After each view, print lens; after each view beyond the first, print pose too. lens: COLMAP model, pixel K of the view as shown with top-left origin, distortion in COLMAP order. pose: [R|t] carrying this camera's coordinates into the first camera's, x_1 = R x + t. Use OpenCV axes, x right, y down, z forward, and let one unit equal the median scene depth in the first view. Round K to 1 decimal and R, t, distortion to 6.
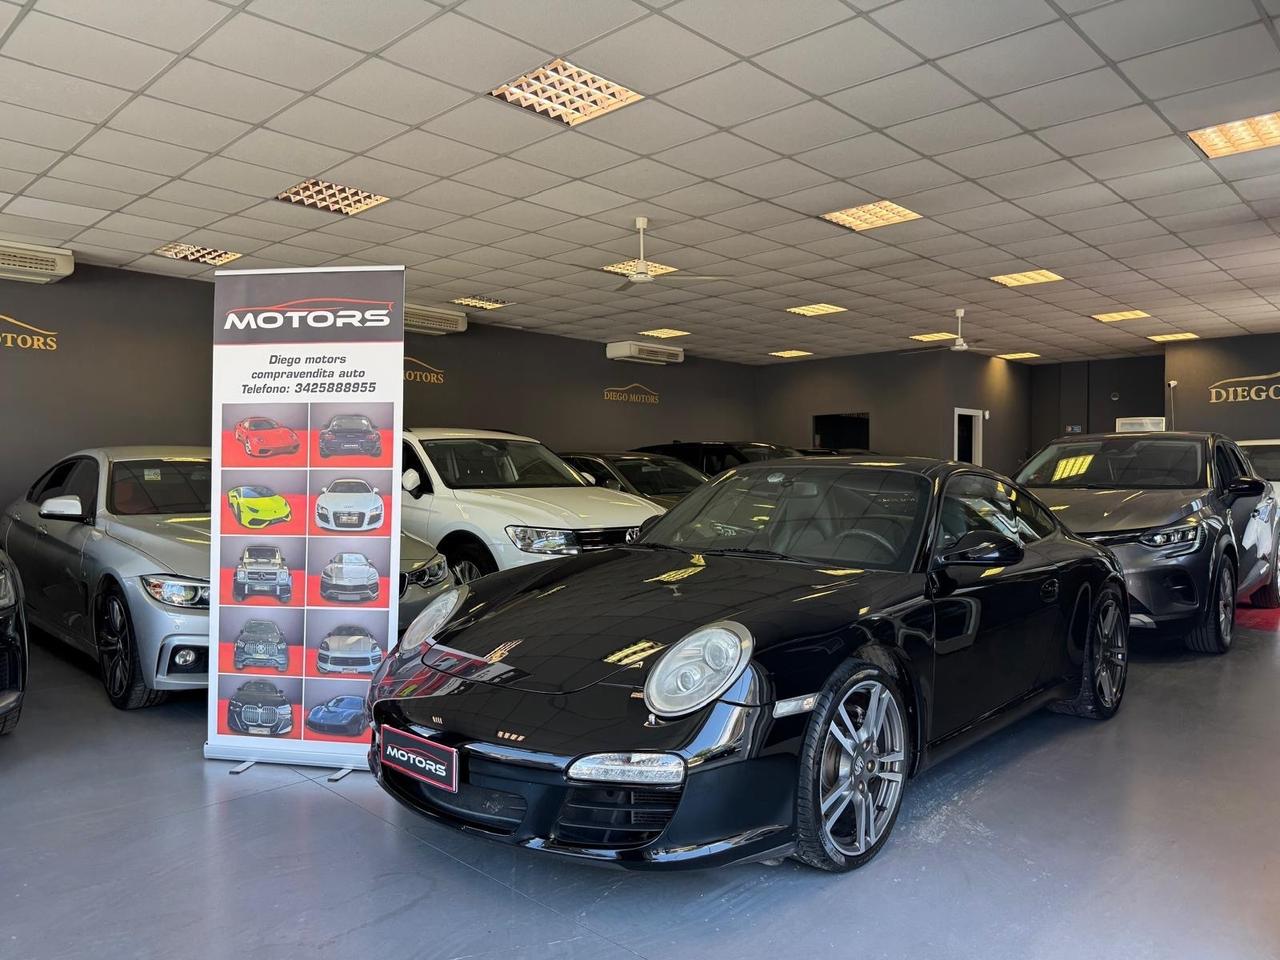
lens RADIAL K [[906.9, 0, 634.8], [0, 906.9, 485.5], [0, 0, 1]] dist [0.084465, -0.127691]
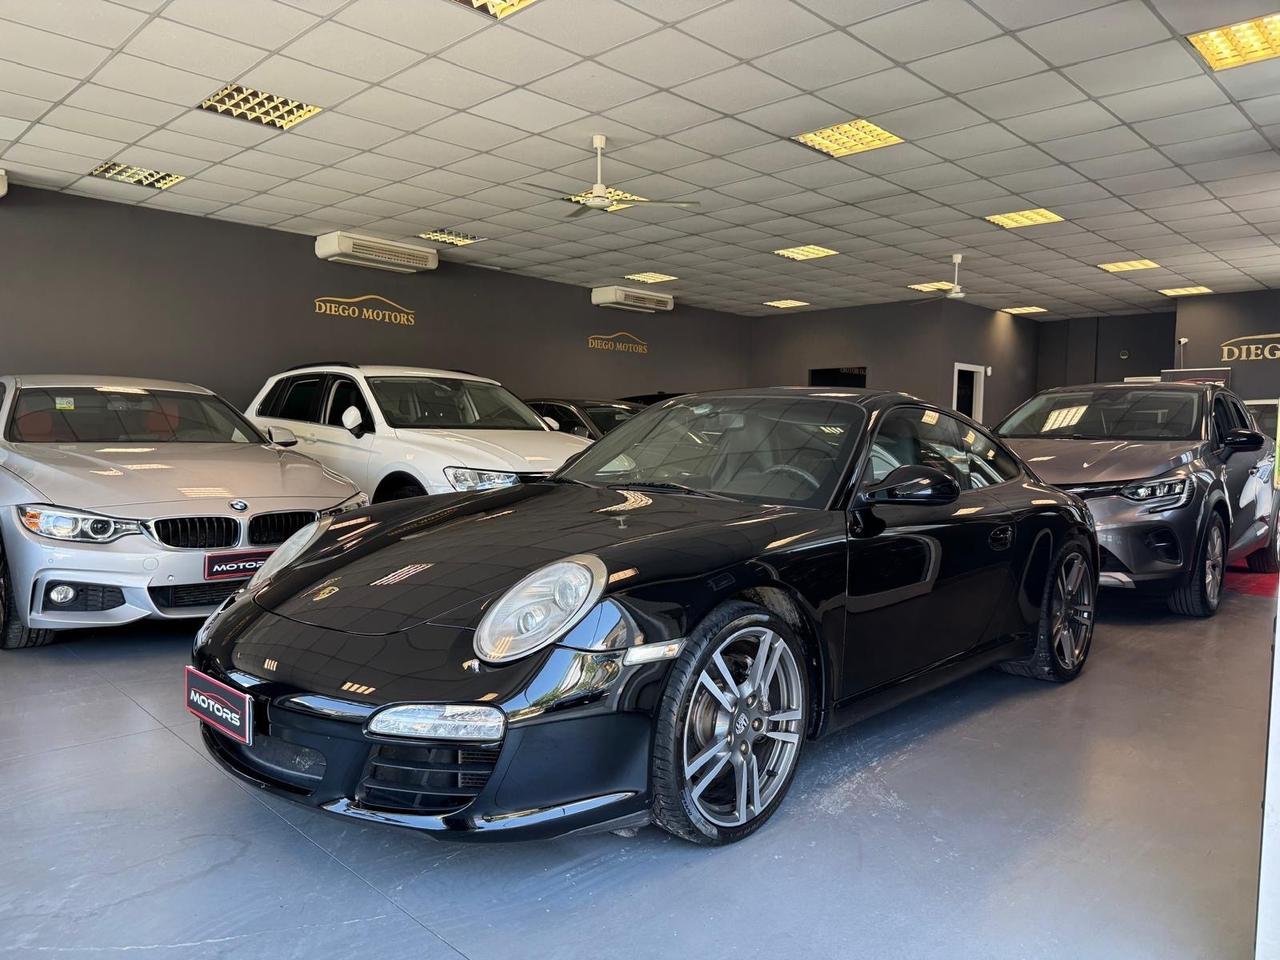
lens RADIAL K [[910.8, 0, 638.2], [0, 910.8, 483.0], [0, 0, 1]] dist [0.061239, -0.084551]
pose [[0.999737, 0.019634, -0.011880, 0.071299], [-0.019154, 0.999046, 0.039255, 0.021461], [0.012639, -0.039017, 0.999159, 0.067195]]
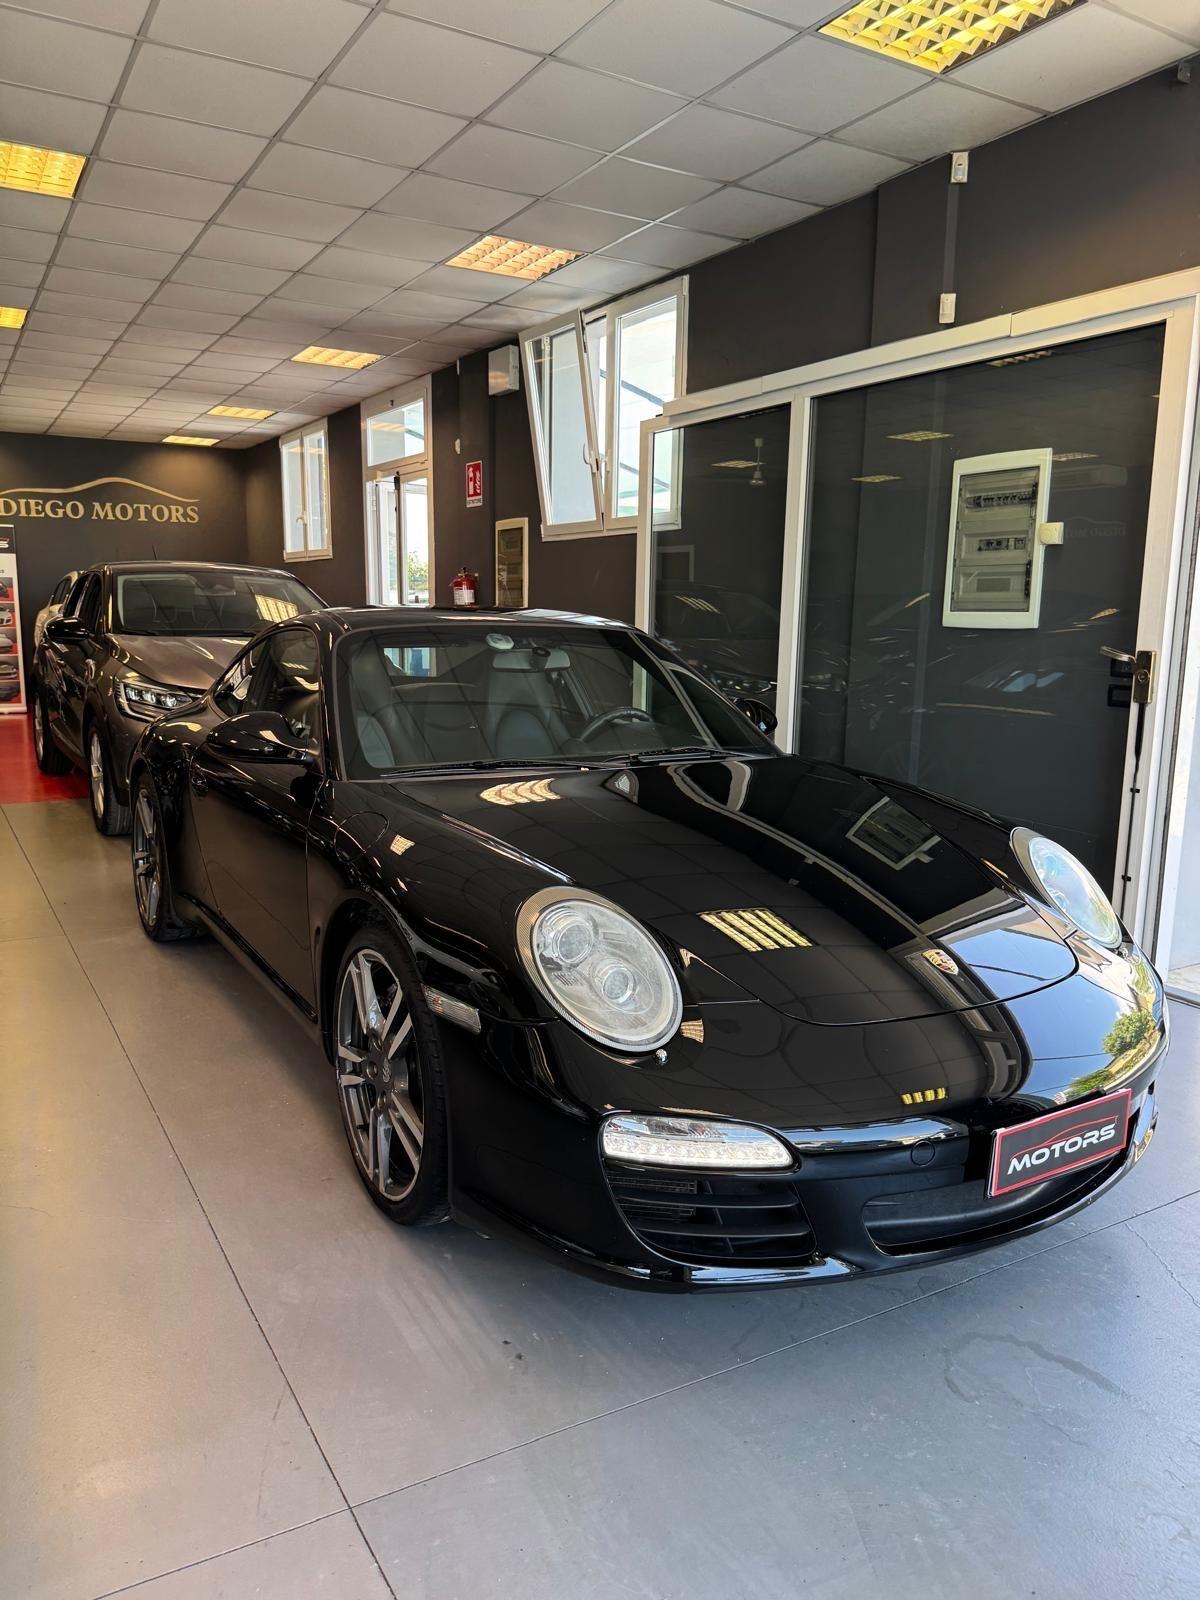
lens RADIAL K [[1138.5, 0, 600.0], [0, 1138.5, 800.0], [0, 0, 1]] dist [0.061239, -0.084551]
pose [[0.265458, -0.155313, 0.951530, -0.437474], [-0.000856, 0.986901, 0.161325, -0.019323], [-0.964122, -0.043639, 0.261848, 0.485202]]
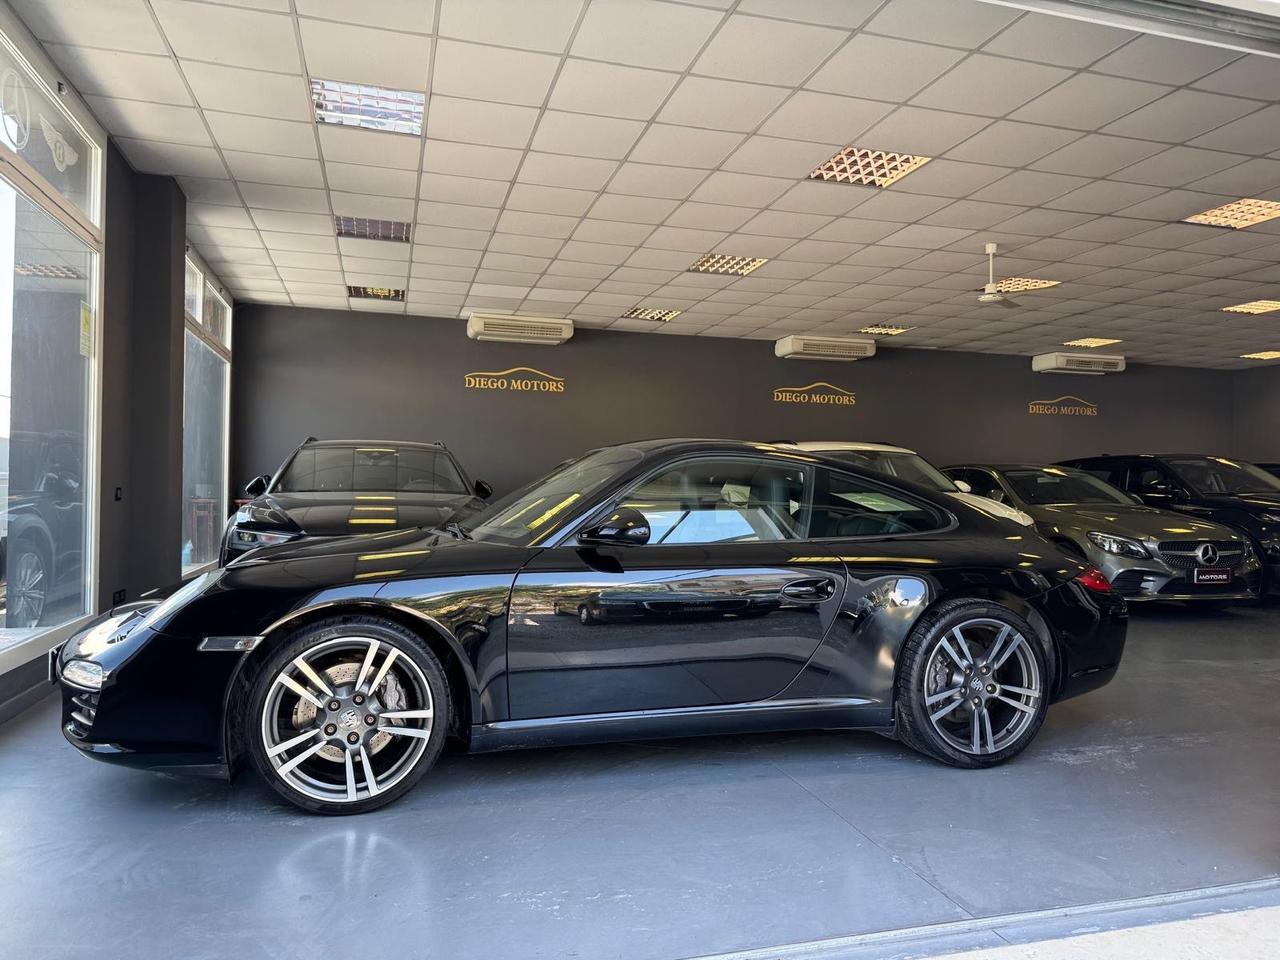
lens RADIAL K [[893.8, 0, 642.7], [0, 893.8, 510.2], [0, 0, 1]] dist [0.147107, -0.190005]
pose [[0.865061, 0.023587, -0.501111, 0.225039], [-0.022280, 0.999715, 0.008594, 0.027433], [0.501171, 0.003730, 0.865340, -0.173230]]
